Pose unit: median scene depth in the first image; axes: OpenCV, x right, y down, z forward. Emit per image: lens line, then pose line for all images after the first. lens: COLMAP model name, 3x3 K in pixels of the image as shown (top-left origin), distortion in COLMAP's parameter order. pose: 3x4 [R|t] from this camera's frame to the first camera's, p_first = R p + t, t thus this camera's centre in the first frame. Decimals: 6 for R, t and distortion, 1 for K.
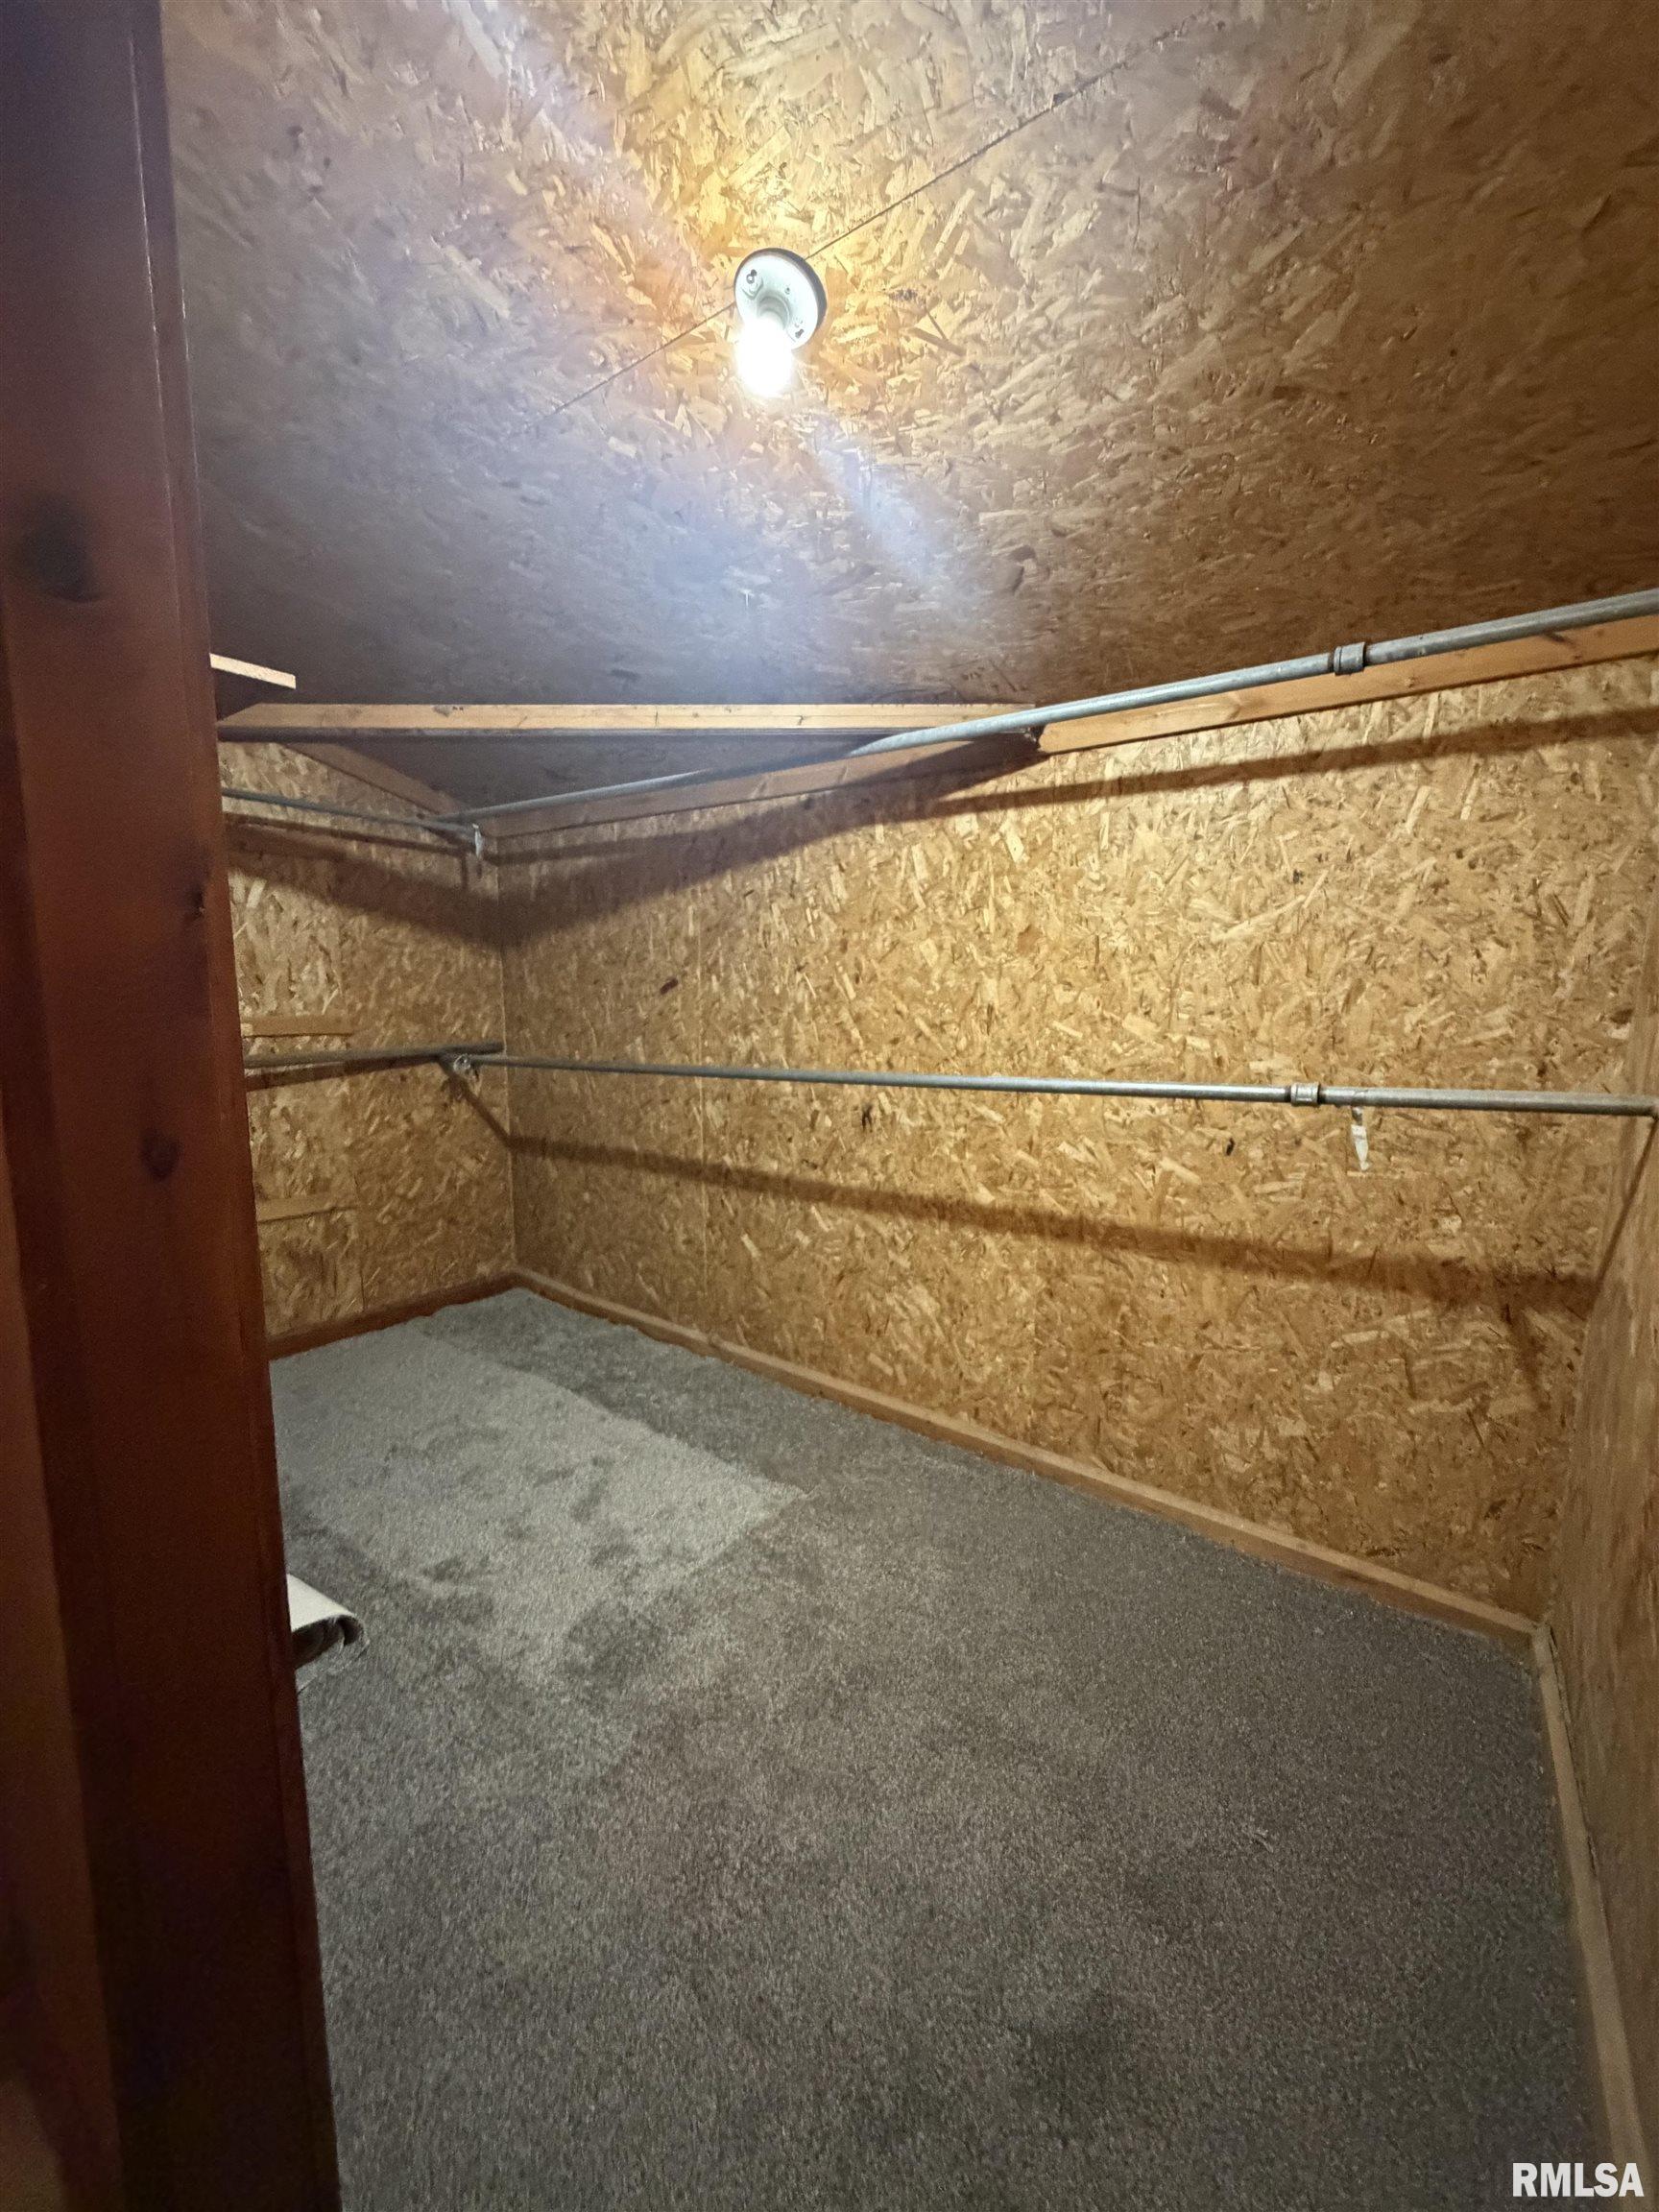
lens RADIAL K [[889.6, 0, 833.2], [0, 889.6, 1102.7], [0, 0, 1]] dist [-0.002615, 0.000972]
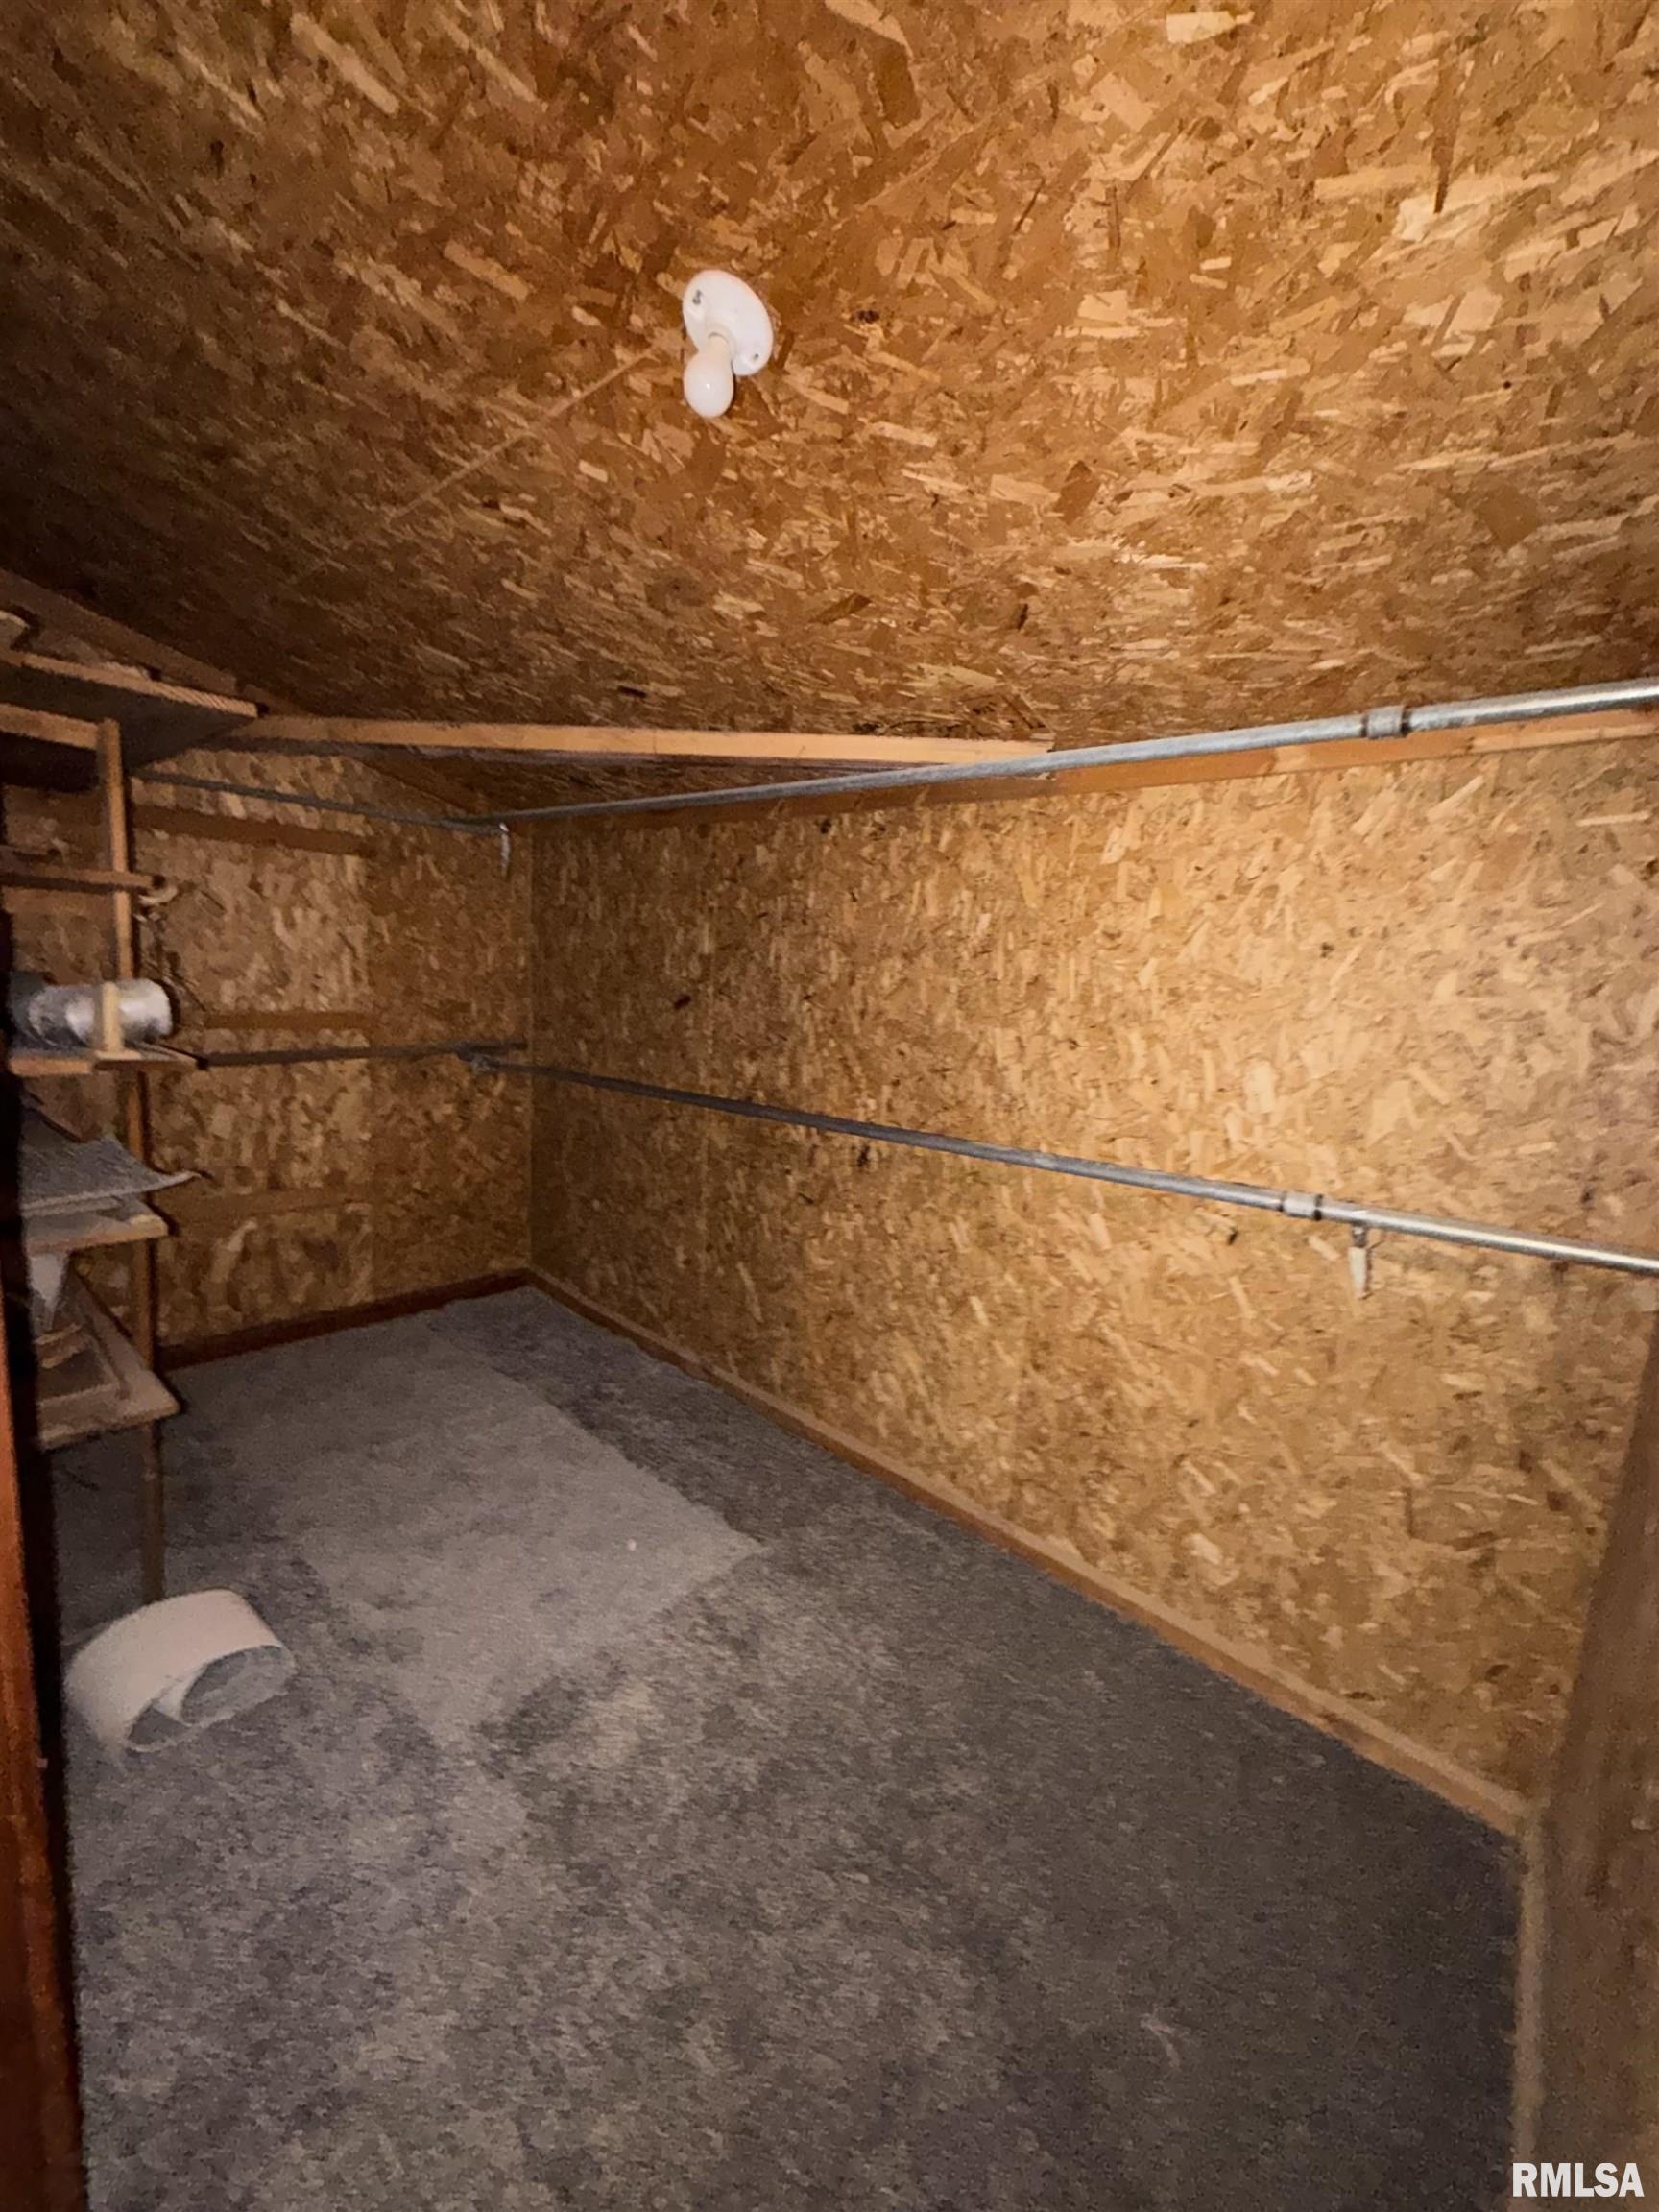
lens RADIAL K [[889.6, 0, 826.5], [0, 889.6, 1107.7], [0, 0, 1]] dist [-0.002615, 0.000972]
pose [[0.994353, 0.066988, -0.082313, 0.092554], [-0.065035, 0.997539, 0.026183, -0.076814], [0.083864, -0.020682, 0.996263, 0.051382]]
